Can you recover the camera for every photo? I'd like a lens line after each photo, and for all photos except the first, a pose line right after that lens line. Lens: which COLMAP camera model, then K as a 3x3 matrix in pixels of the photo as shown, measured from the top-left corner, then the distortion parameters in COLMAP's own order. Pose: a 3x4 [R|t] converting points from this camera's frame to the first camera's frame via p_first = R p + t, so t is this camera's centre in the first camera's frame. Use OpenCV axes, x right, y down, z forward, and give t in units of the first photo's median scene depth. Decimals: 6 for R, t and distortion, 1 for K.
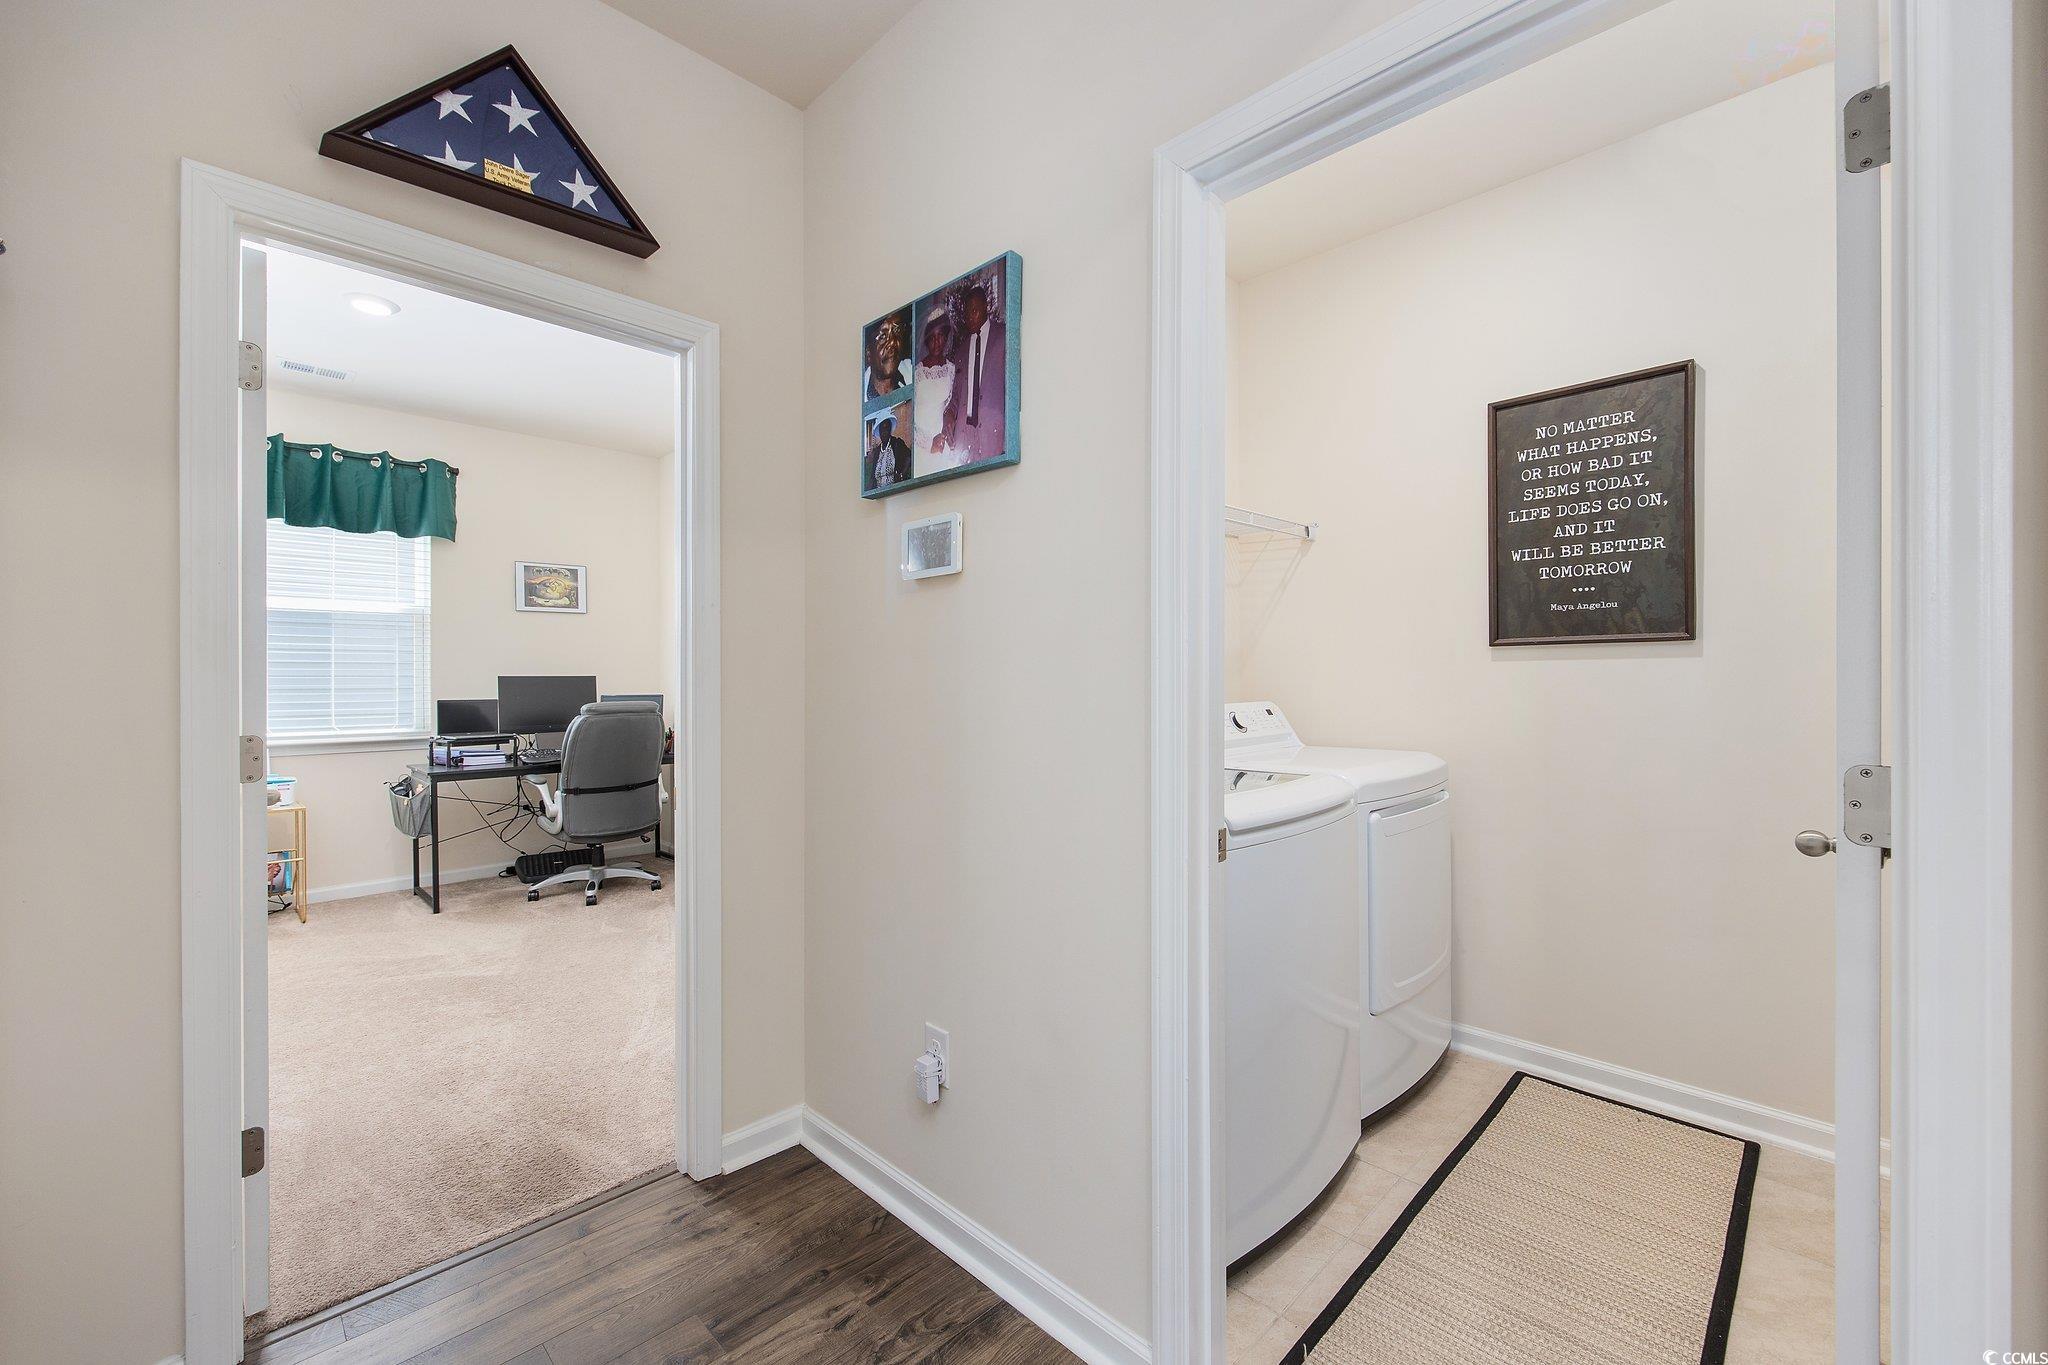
lens RADIAL K [[842.5, 0, 1032.0], [0, 842.5, 682.7], [0, 0, 1]] dist [-0.002886, -0.000351]
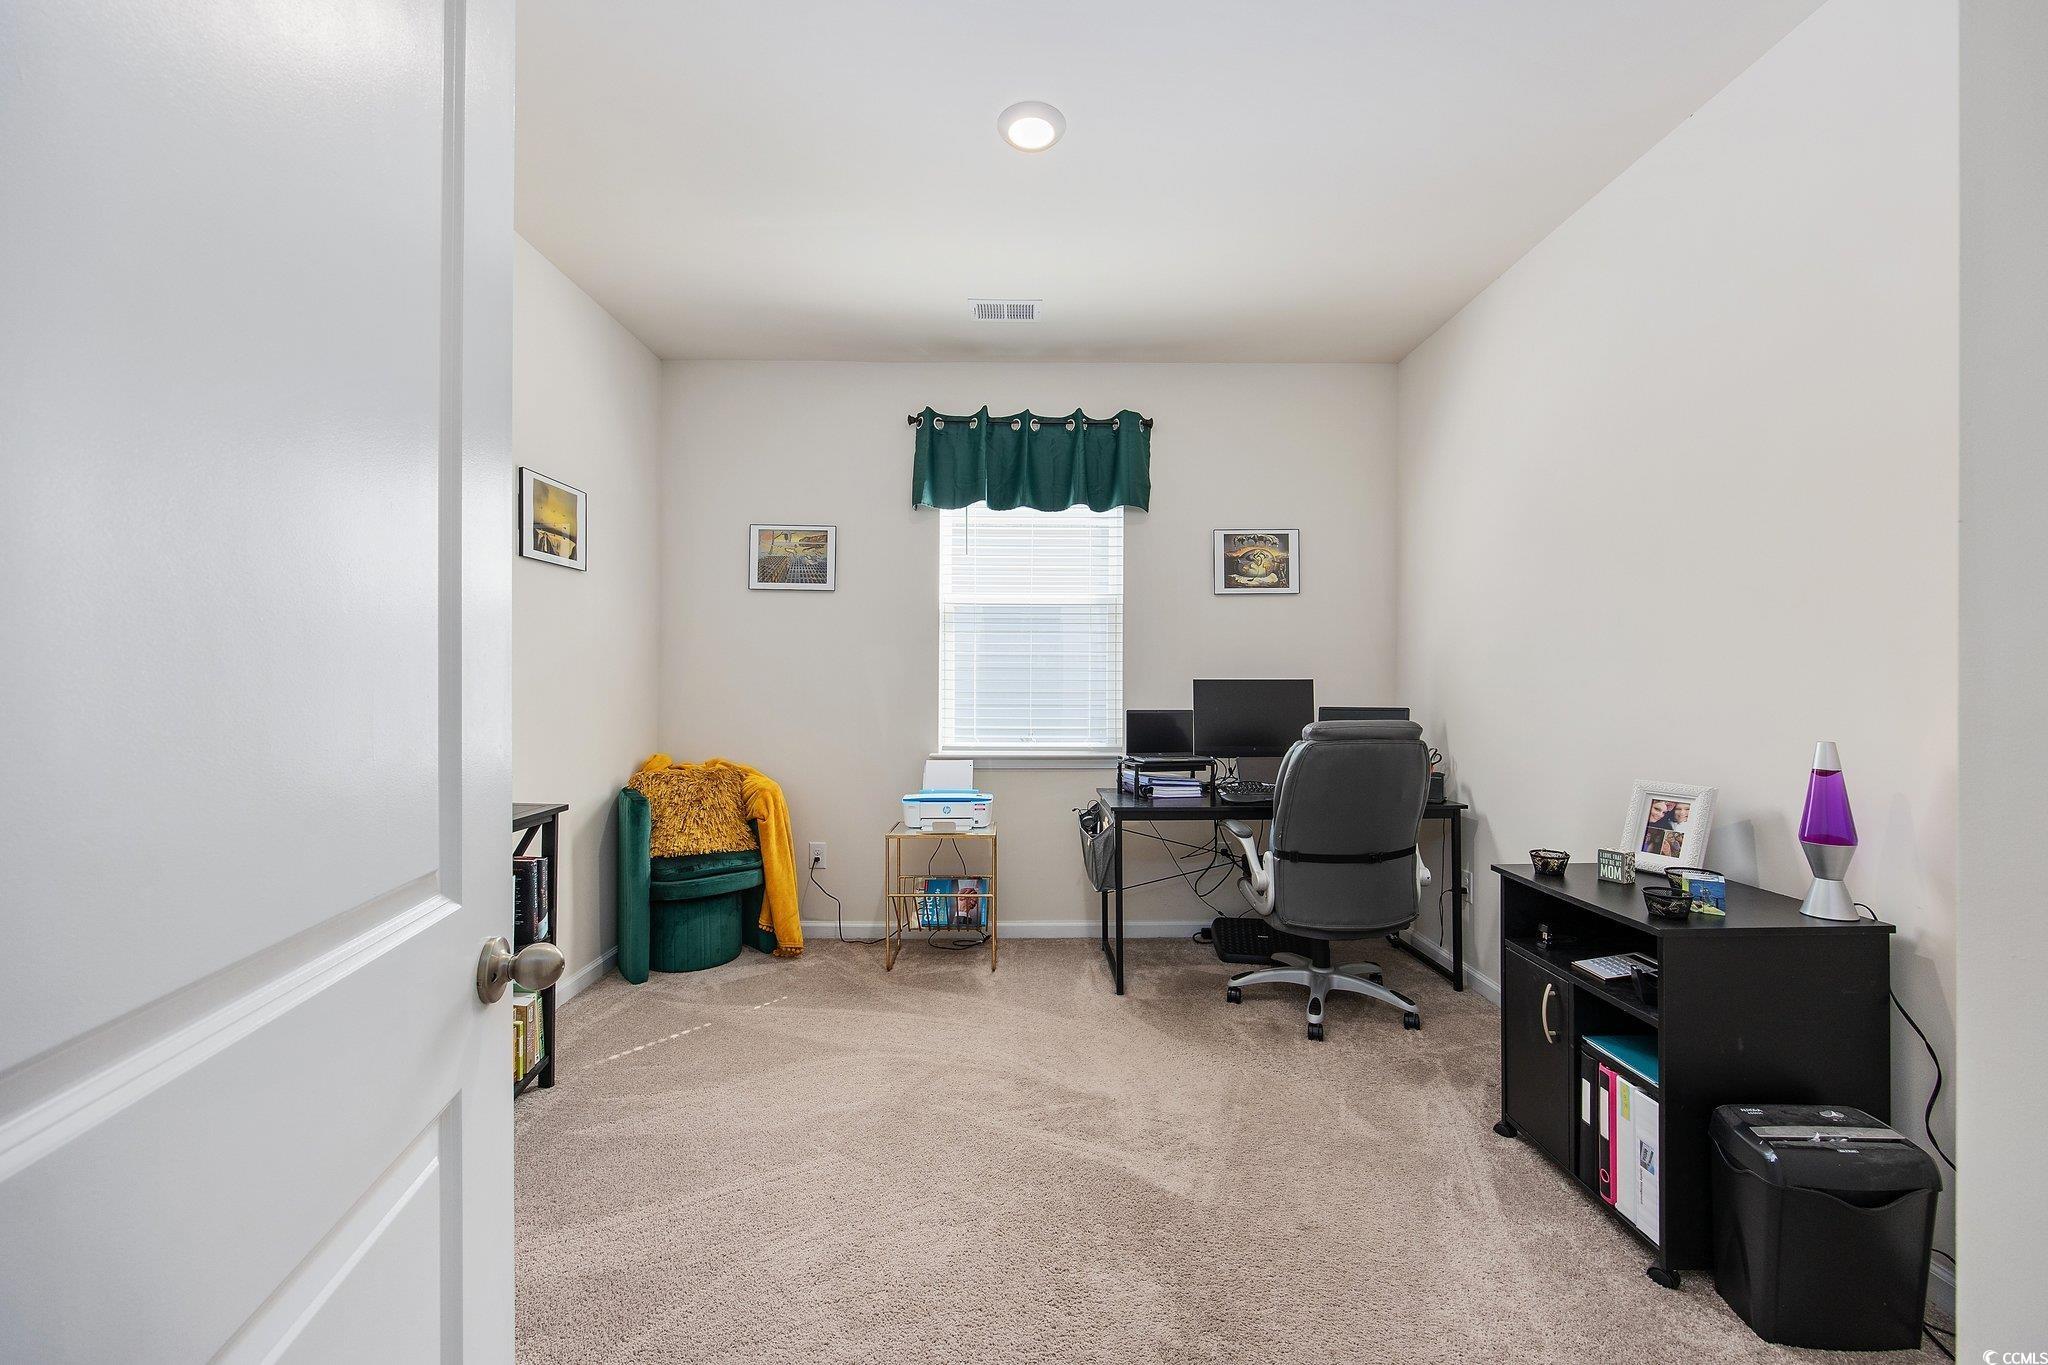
lens RADIAL K [[842.5, 0, 1032.0], [0, 842.5, 682.7], [0, 0, 1]] dist [-0.002886, -0.000351]
pose [[0.724413, 0.003603, -0.689357, -0.227207], [-0.007289, 0.999970, -0.002433, -0.002112], [0.689328, 0.006787, 0.724417, 0.366762]]
